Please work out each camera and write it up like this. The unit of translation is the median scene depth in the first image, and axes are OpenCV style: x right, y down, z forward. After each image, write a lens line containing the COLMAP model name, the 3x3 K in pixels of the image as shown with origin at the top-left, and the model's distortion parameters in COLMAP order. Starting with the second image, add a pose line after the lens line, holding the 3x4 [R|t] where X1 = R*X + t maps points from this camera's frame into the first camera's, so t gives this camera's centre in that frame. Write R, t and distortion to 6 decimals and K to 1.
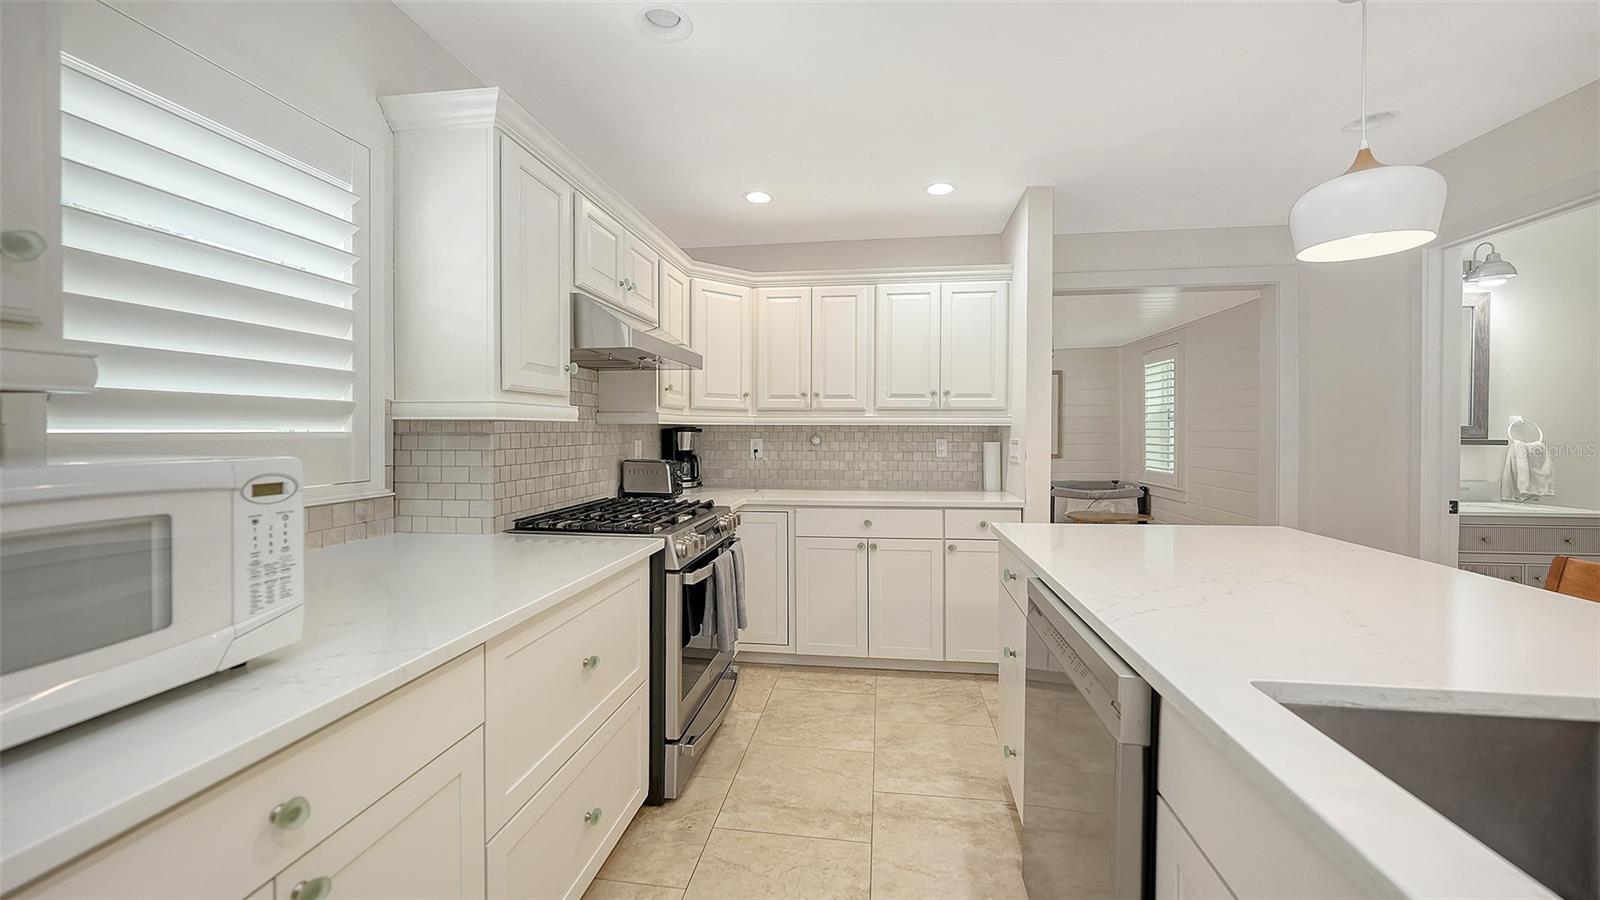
lens RADIAL K [[588.5, 0, 802.6], [0, 588.5, 437.9], [0, 0, 1]] dist [-0.000878, -0.000577]
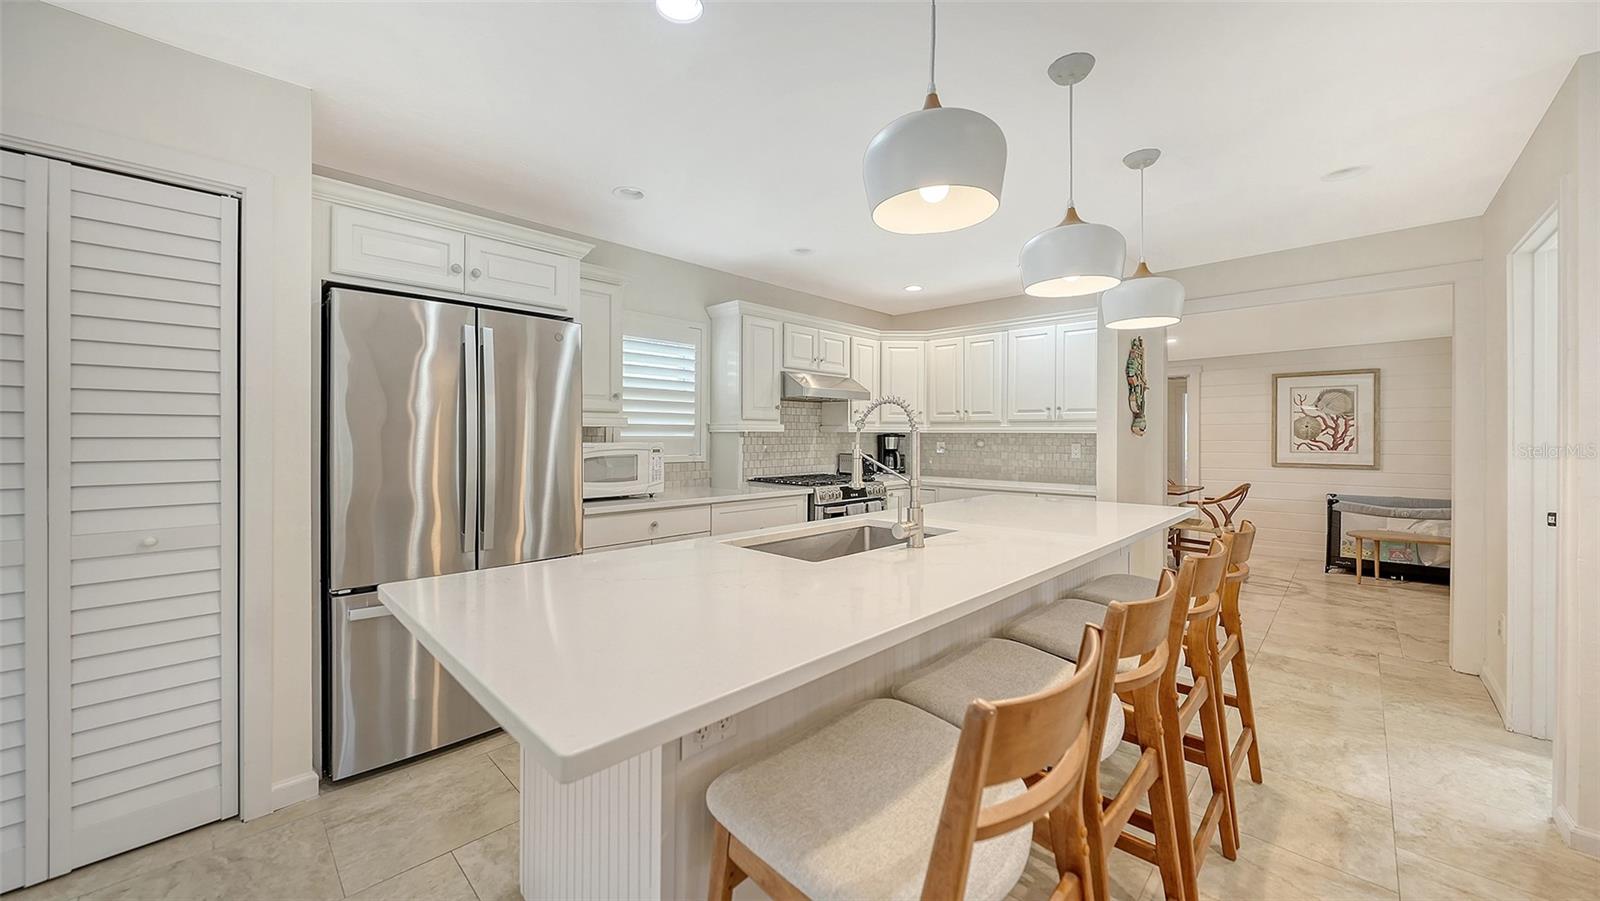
lens RADIAL K [[576.9, 0, 796.8], [0, 576.9, 440.4], [0, 0, 1]] dist [0.000020, -0.000033]
pose [[0.808454, 0.008137, -0.588503, 0.886578], [-0.010998, 0.999939, -0.001284, 0.005737], [0.588456, 0.007510, 0.808494, -0.654297]]
